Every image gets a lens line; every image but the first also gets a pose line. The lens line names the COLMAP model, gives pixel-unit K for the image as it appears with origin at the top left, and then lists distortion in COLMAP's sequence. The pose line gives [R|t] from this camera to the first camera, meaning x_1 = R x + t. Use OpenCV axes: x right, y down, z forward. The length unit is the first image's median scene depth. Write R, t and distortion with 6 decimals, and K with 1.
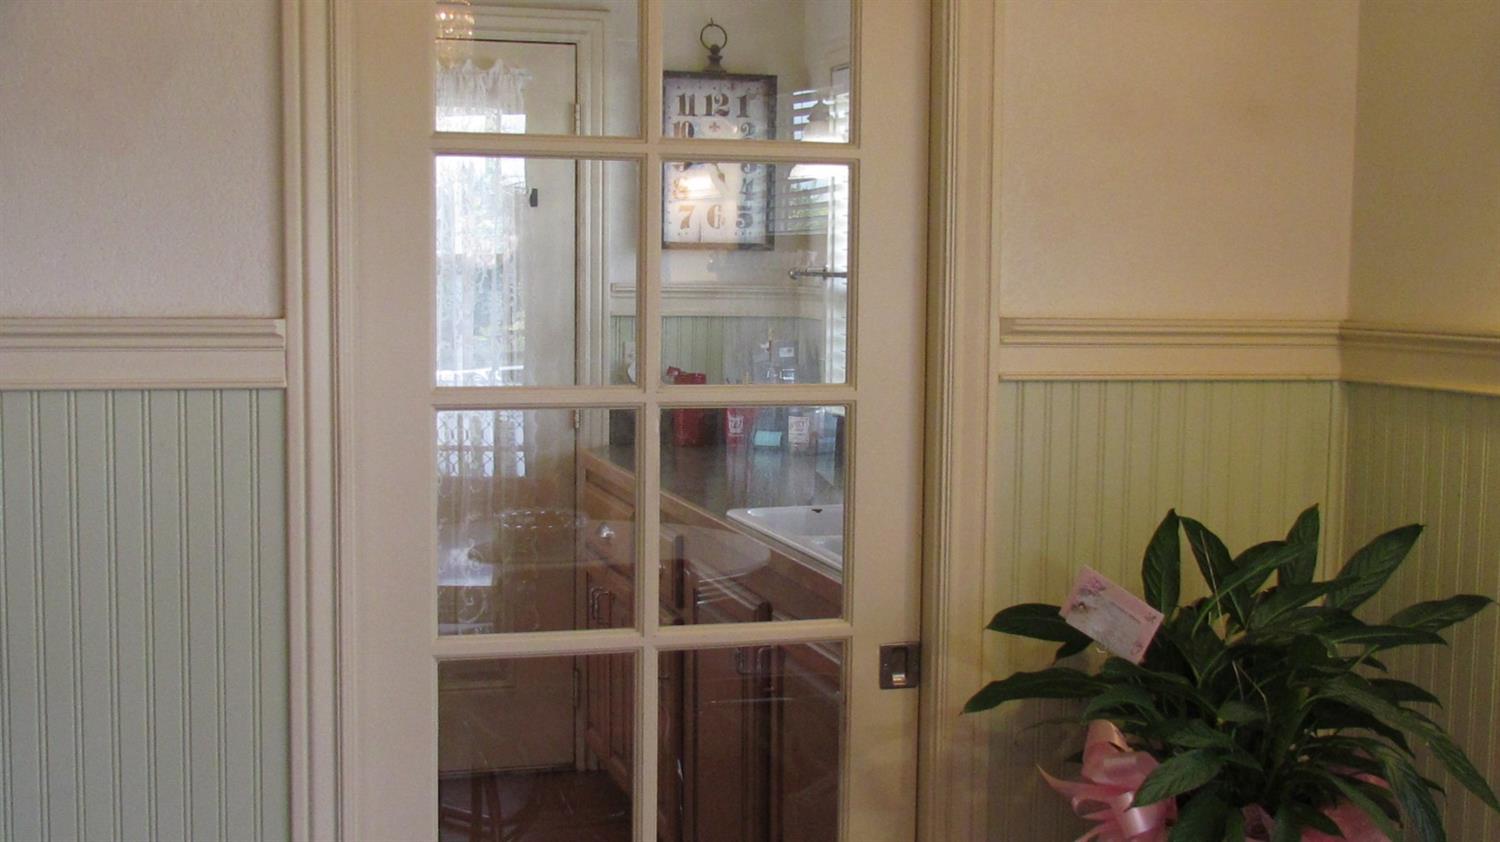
lens RADIAL K [[1883.8, 0, 746.4], [0, 1883.8, 421.3], [0, 0, 1]] dist [-0.046754, 0.000000]
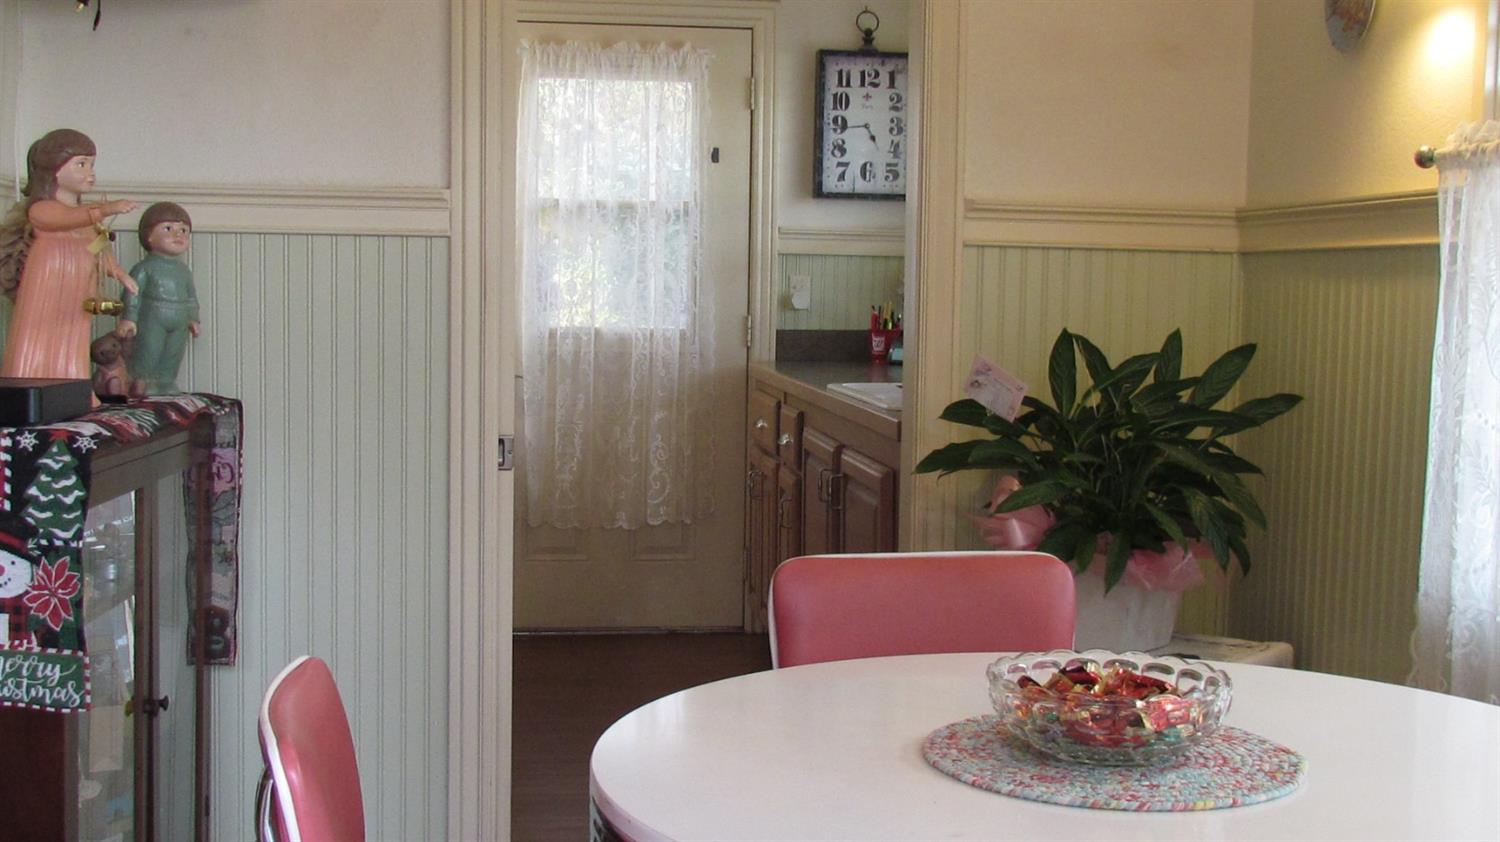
lens RADIAL K [[1883.8, 0, 747.2], [0, 1883.8, 417.0], [0, 0, 1]] dist [-0.046754, 0.000000]
pose [[0.987171, 0.017438, -0.158715, 0.104453], [-0.019400, 0.999753, -0.010825, 0.063884], [0.158487, 0.013765, 0.987265, -0.197656]]
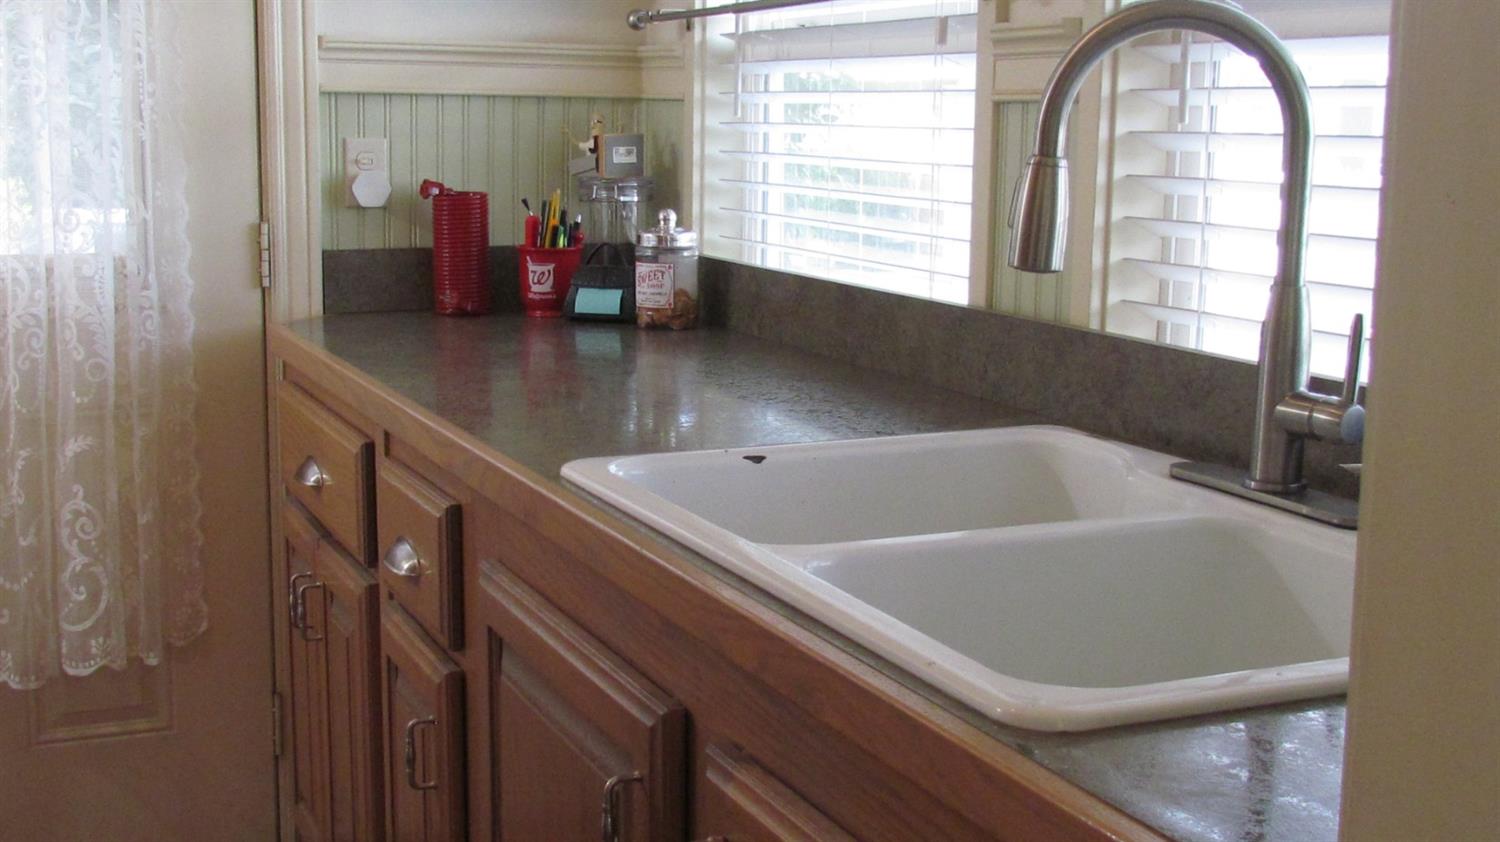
lens RADIAL K [[1883.8, 0, 761.8], [0, 1883.8, 427.7], [0, 0, 1]] dist [-0.046754, 0.000000]
pose [[0.990487, -0.018064, 0.136416, -0.018514], [0.007351, 0.996877, 0.078631, 0.002686], [-0.137410, -0.076881, 0.987526, 0.416003]]
